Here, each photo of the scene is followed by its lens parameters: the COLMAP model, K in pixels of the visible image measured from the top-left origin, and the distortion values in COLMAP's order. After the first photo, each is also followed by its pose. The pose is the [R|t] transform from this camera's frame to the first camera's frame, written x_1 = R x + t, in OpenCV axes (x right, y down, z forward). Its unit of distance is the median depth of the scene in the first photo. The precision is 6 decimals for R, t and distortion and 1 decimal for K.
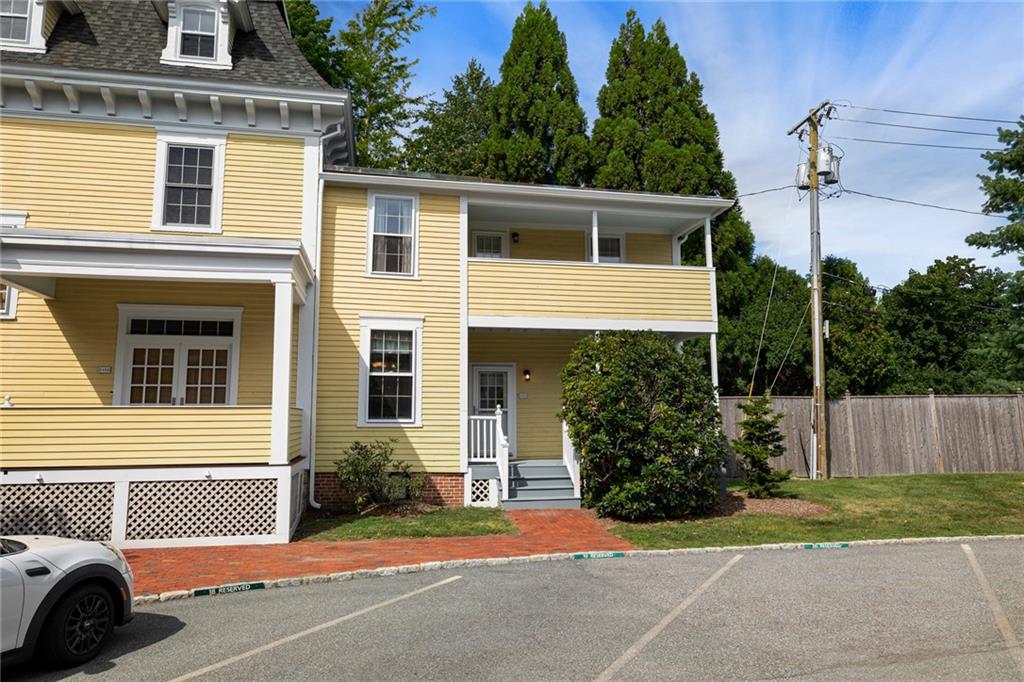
lens RADIAL K [[663.1, 0, 512.0], [0, 663.1, 341.0], [0, 0, 1]] dist [0.006531, -0.000021]
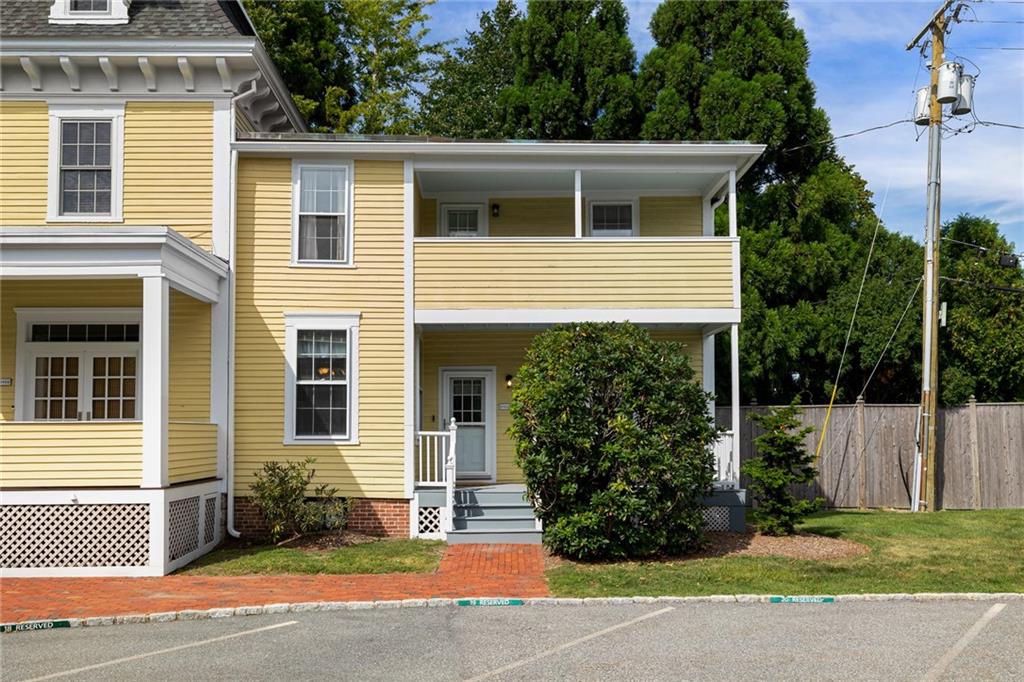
lens RADIAL K [[783.6, 0, 510.6], [0, 783.6, 412.8], [0, 0, 1]] dist [0.007169, 0.000523]
pose [[0.985311, -0.007166, -0.170620, 0.222187], [0.022421, 0.995899, 0.087648, 0.006476], [0.169293, -0.090186, 0.981431, 0.059457]]
